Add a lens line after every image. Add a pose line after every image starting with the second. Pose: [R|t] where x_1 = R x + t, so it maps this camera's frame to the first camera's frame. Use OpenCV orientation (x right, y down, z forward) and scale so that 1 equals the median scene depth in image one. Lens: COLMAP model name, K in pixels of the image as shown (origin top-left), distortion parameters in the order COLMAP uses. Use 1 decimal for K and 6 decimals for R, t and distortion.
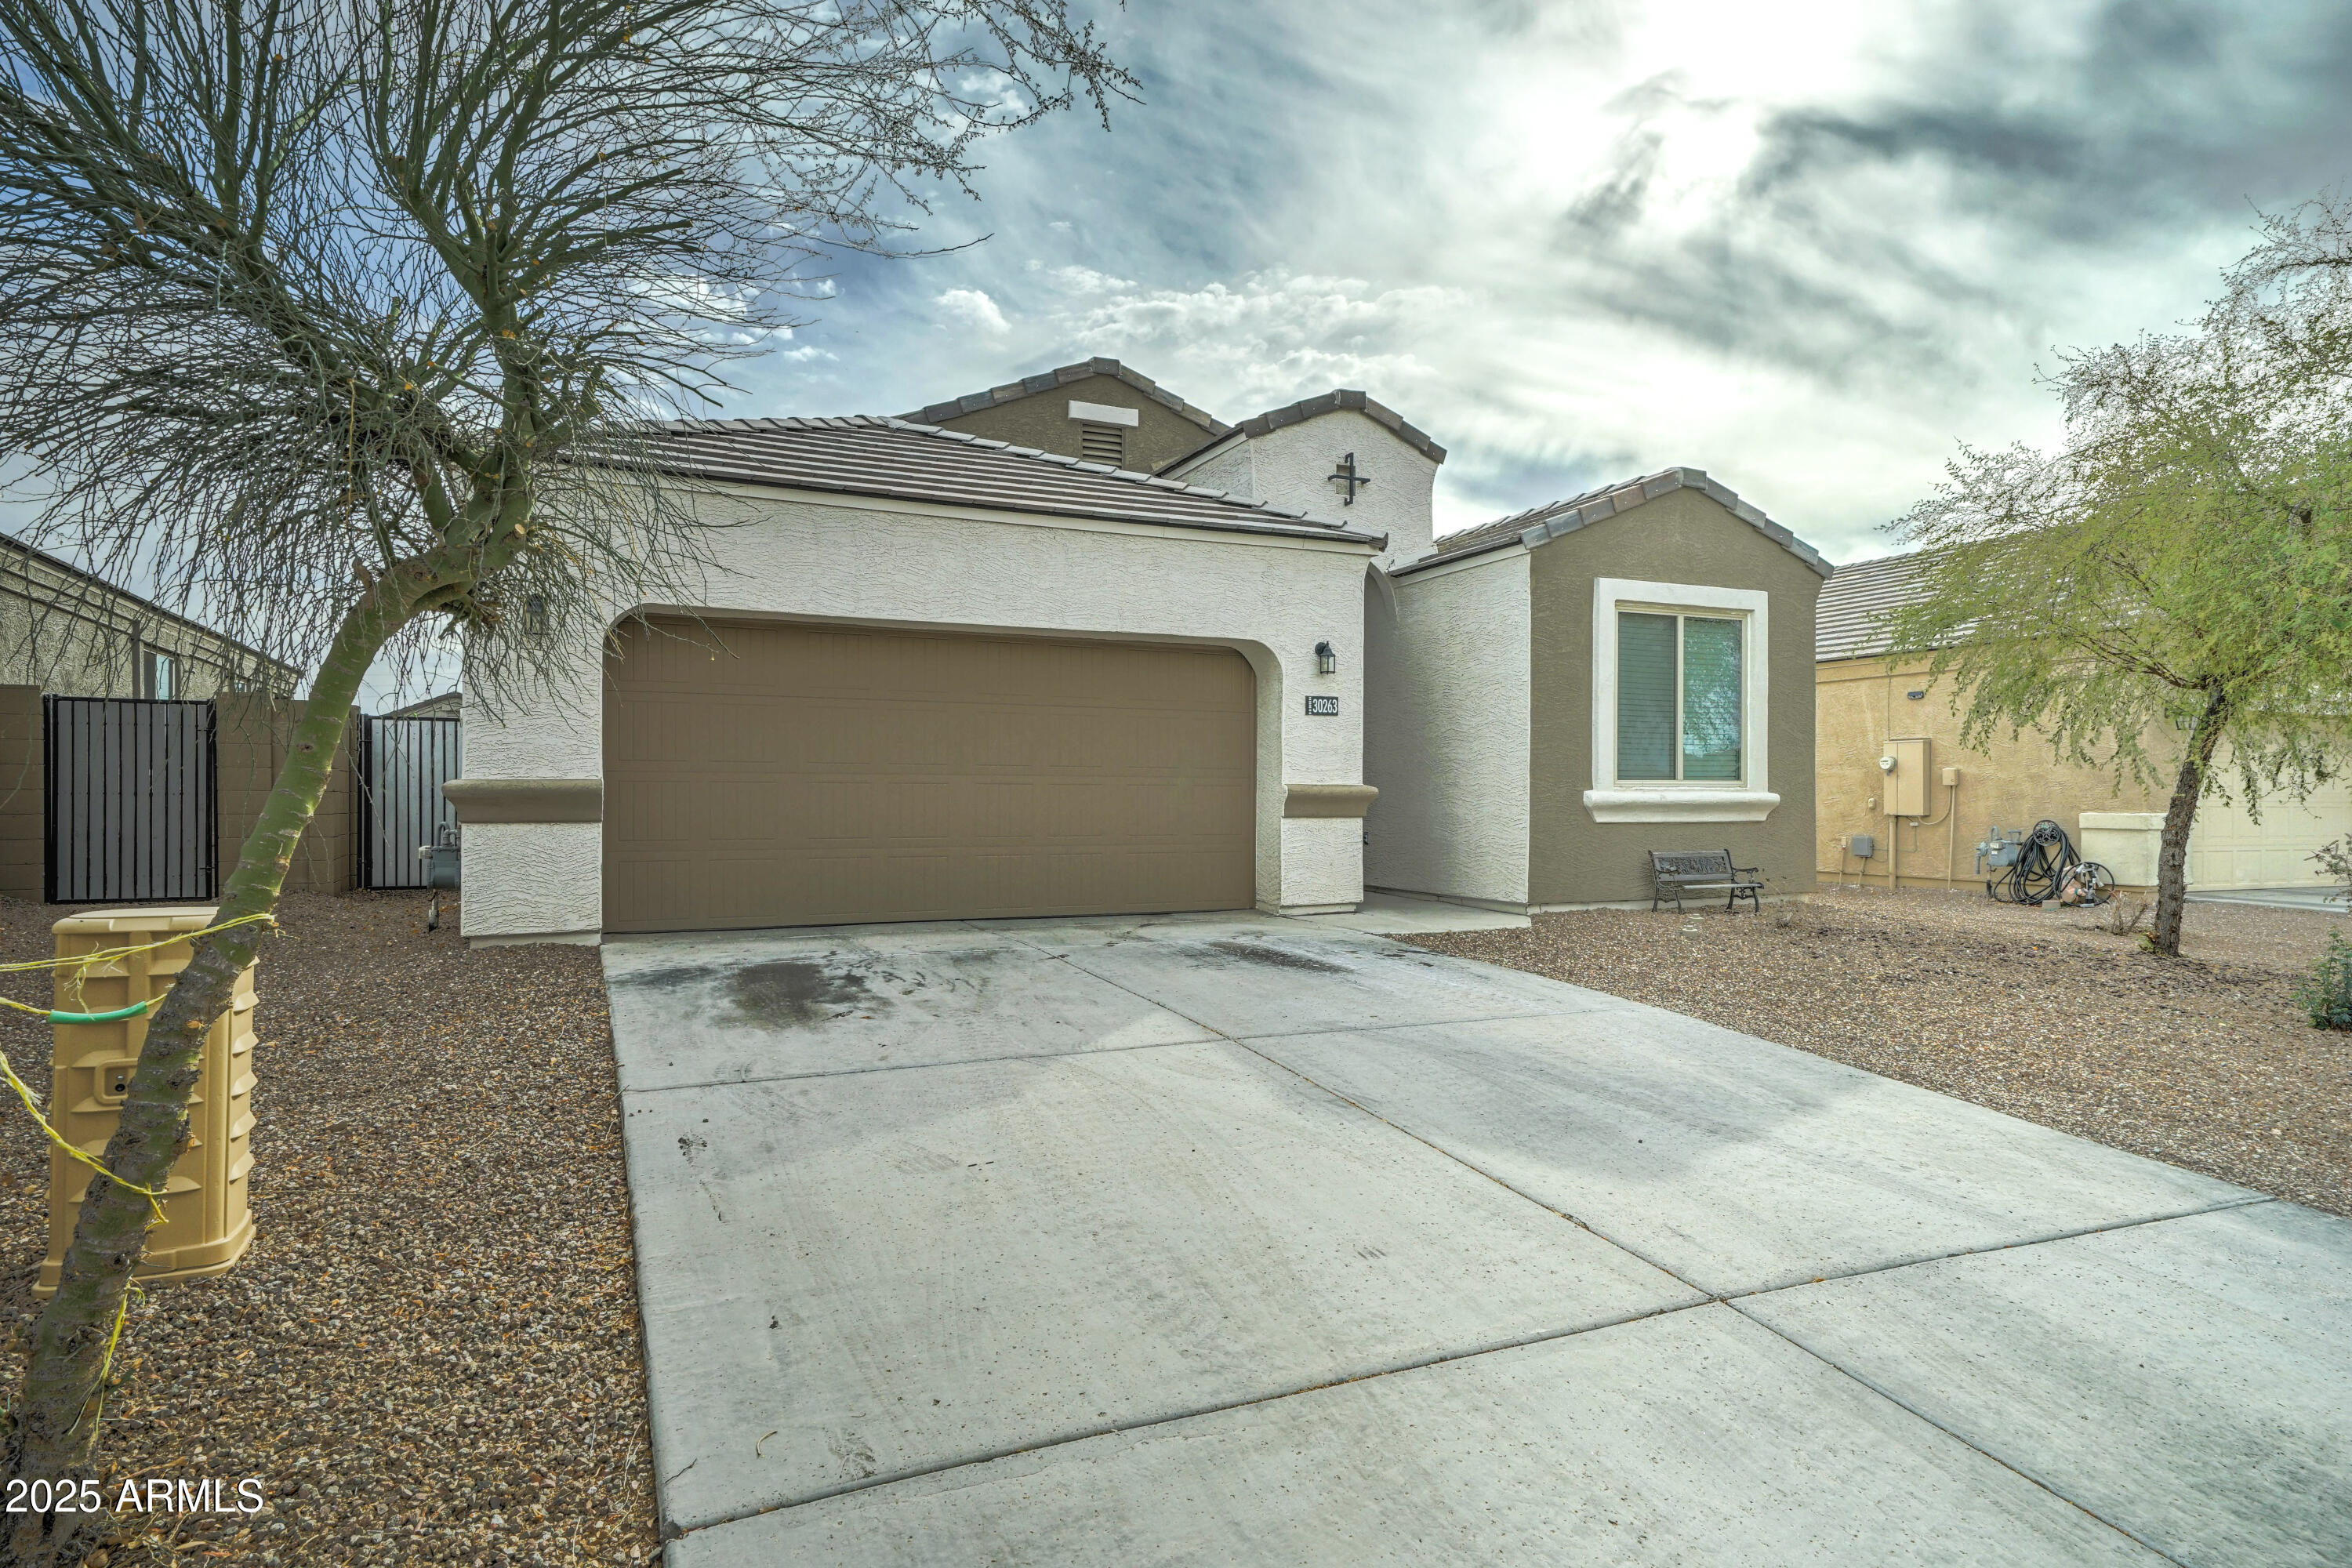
lens RADIAL K [[1259.4, 0, 1178.1], [0, 1259.4, 804.1], [0, 0, 1]] dist [0.043919, 0.000215]
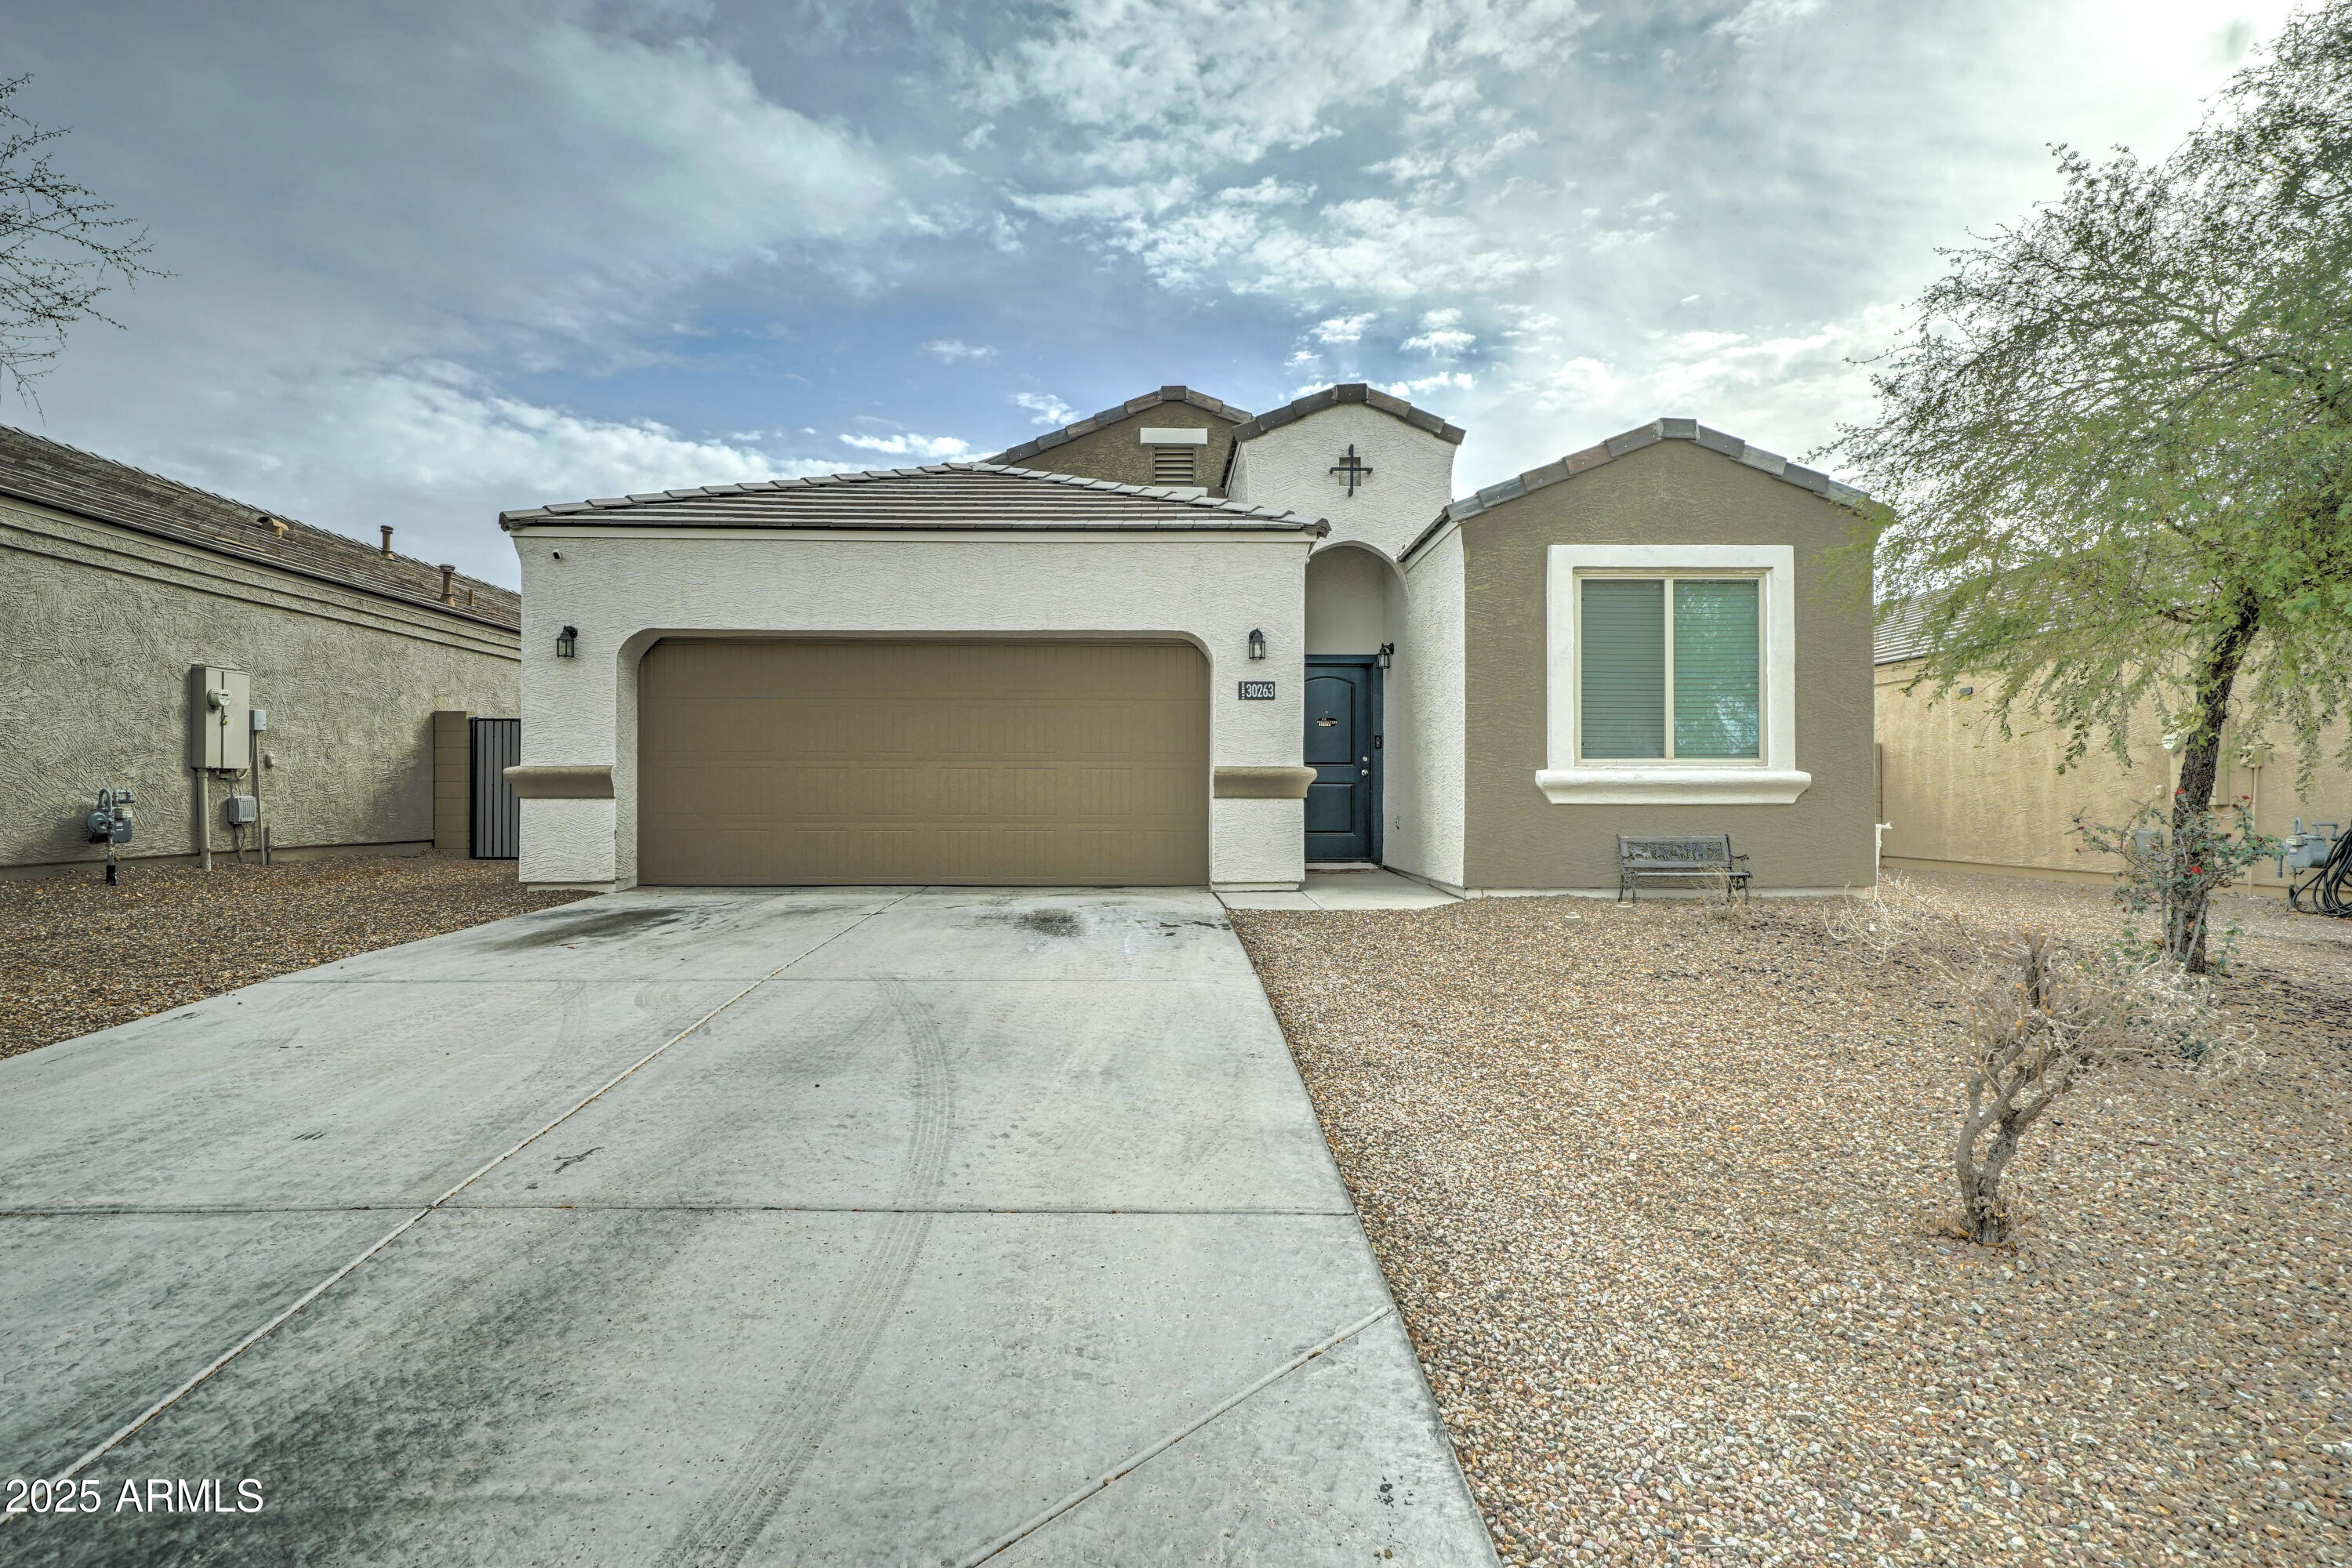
lens RADIAL K [[1145.6, 0, 1191.5], [0, 1145.6, 789.0], [0, 0, 1]] dist [0.021853, -0.000023]
pose [[0.923027, -0.004654, -0.384707, 0.407034], [-0.000772, 0.999902, -0.013948, 0.015523], [0.384734, 0.013171, 0.922933, 0.104511]]
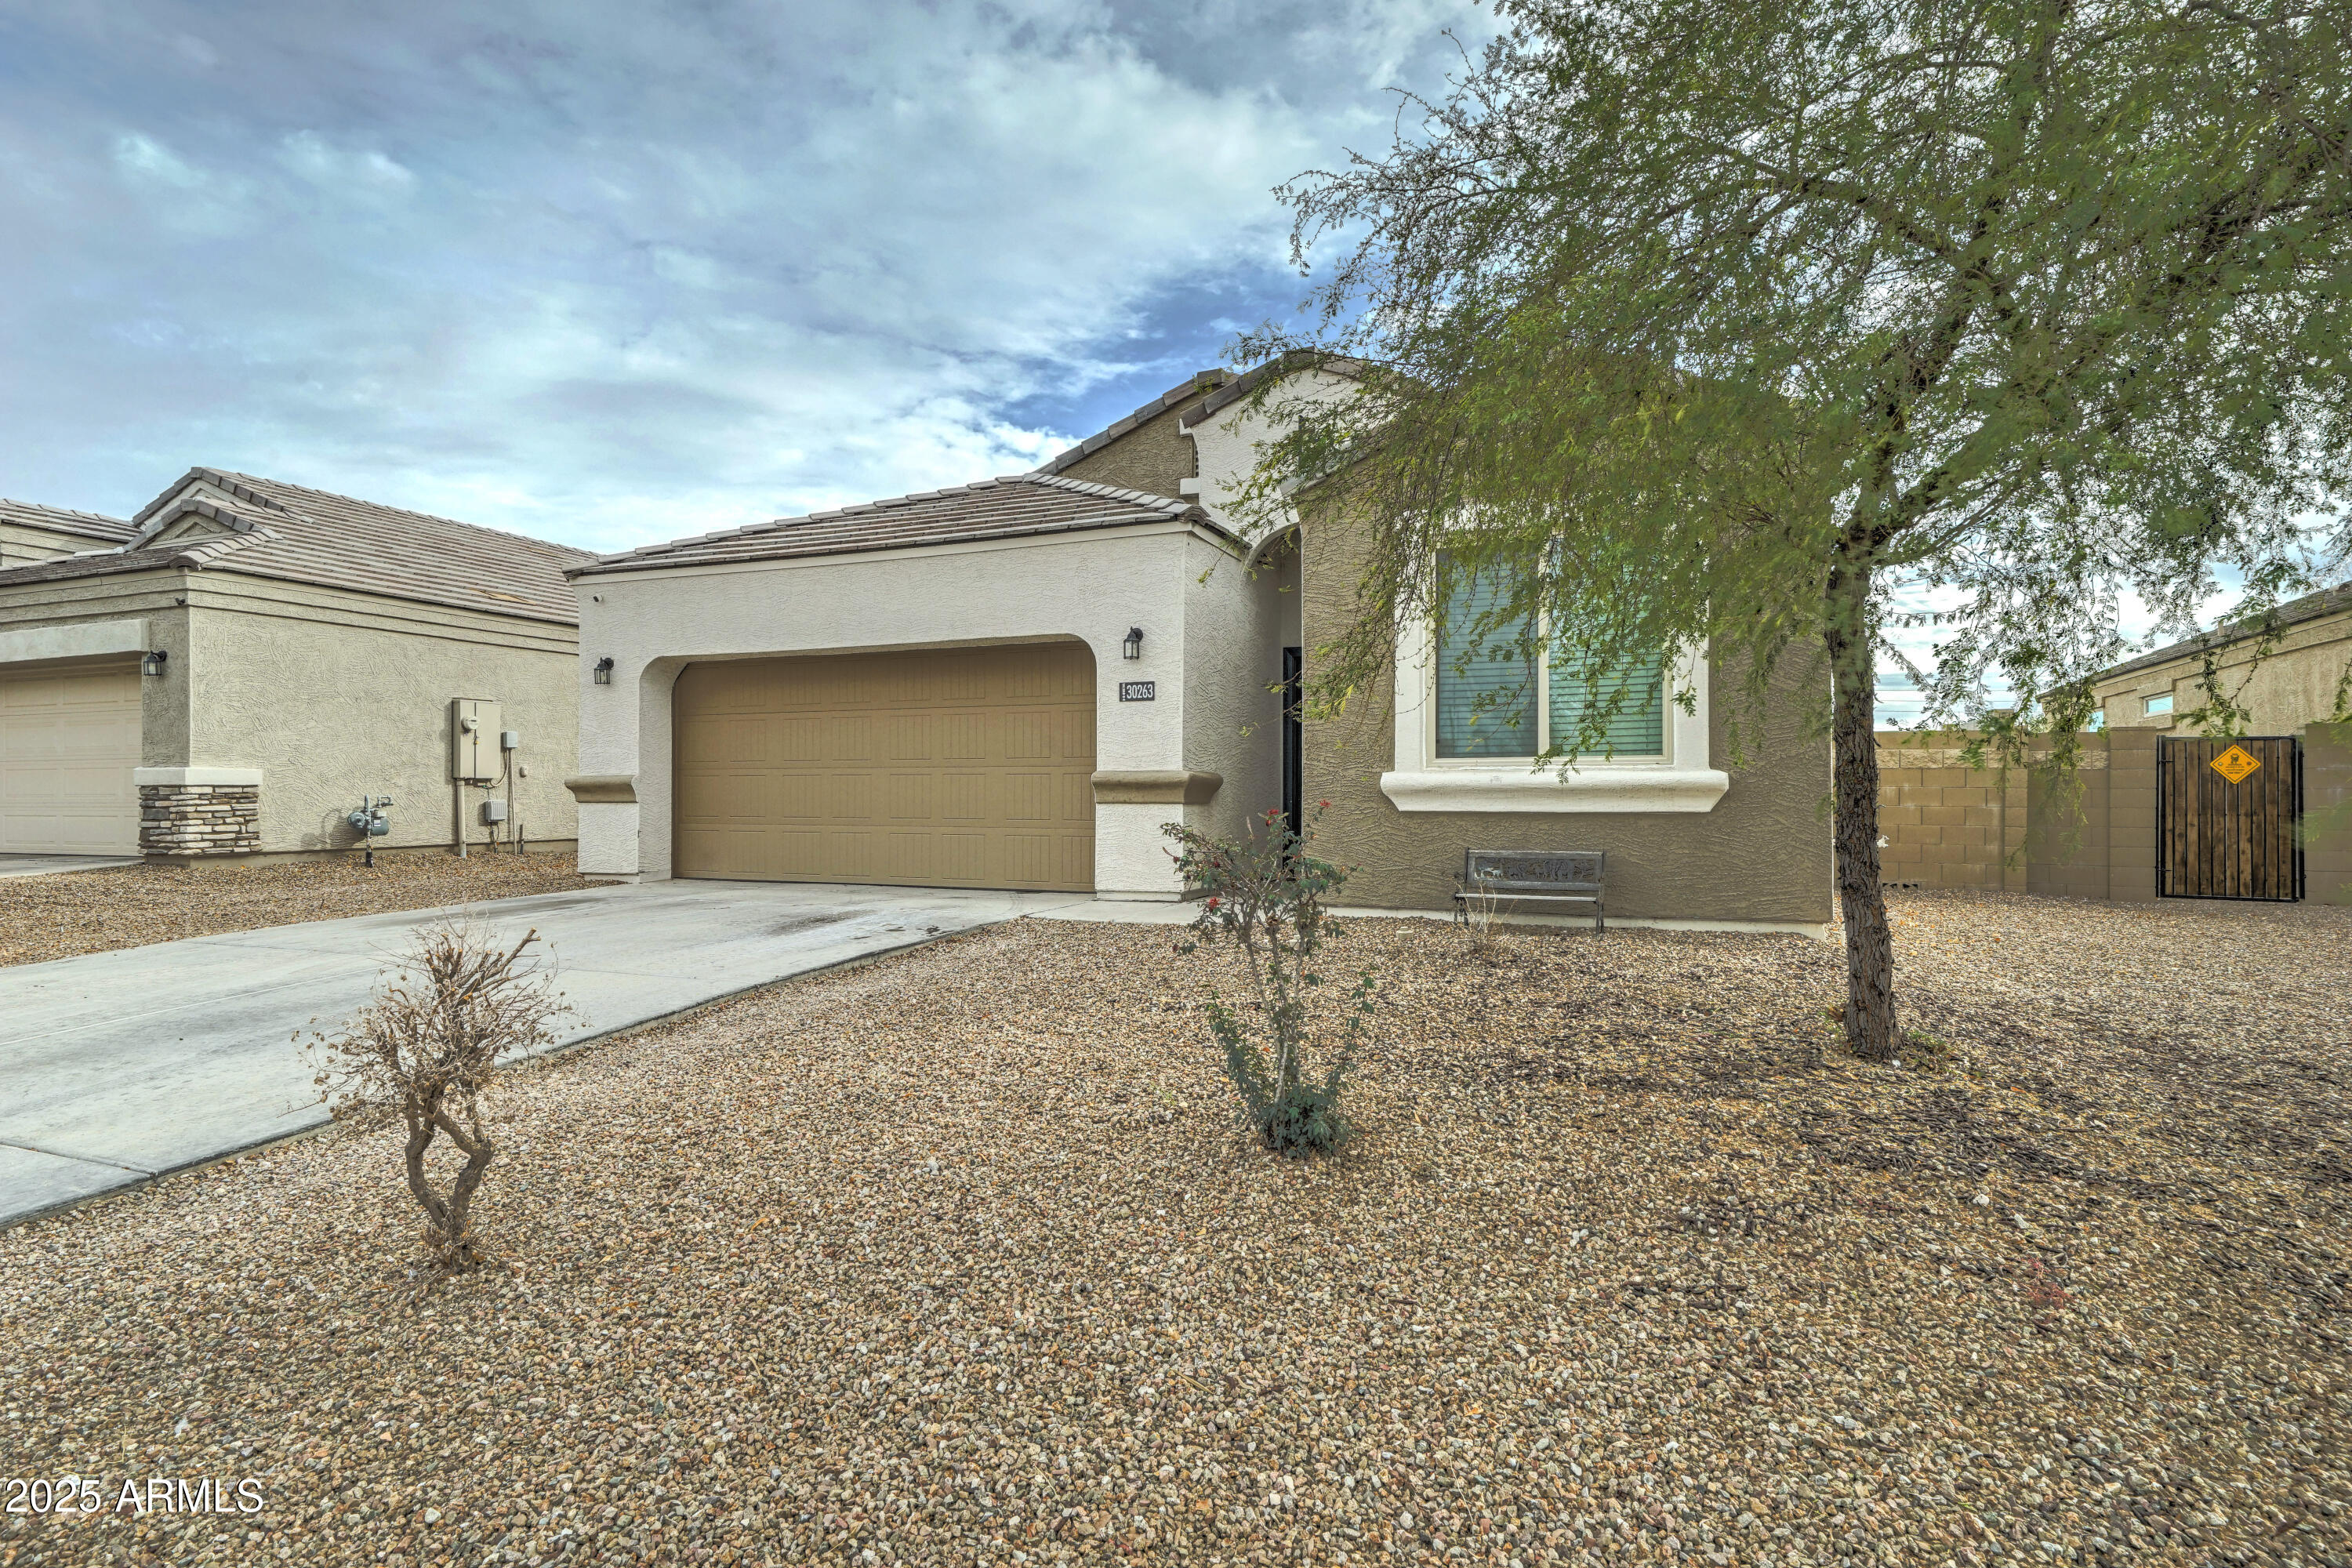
lens RADIAL K [[1259.4, 0, 1178.1], [0, 1259.4, 804.1], [0, 0, 1]] dist [0.043919, 0.000215]
pose [[0.676206, 0.001763, -0.736711, 0.826133], [-0.004231, 0.999990, -0.001490, 0.011672], [0.736701, 0.004125, 0.676207, 0.336879]]
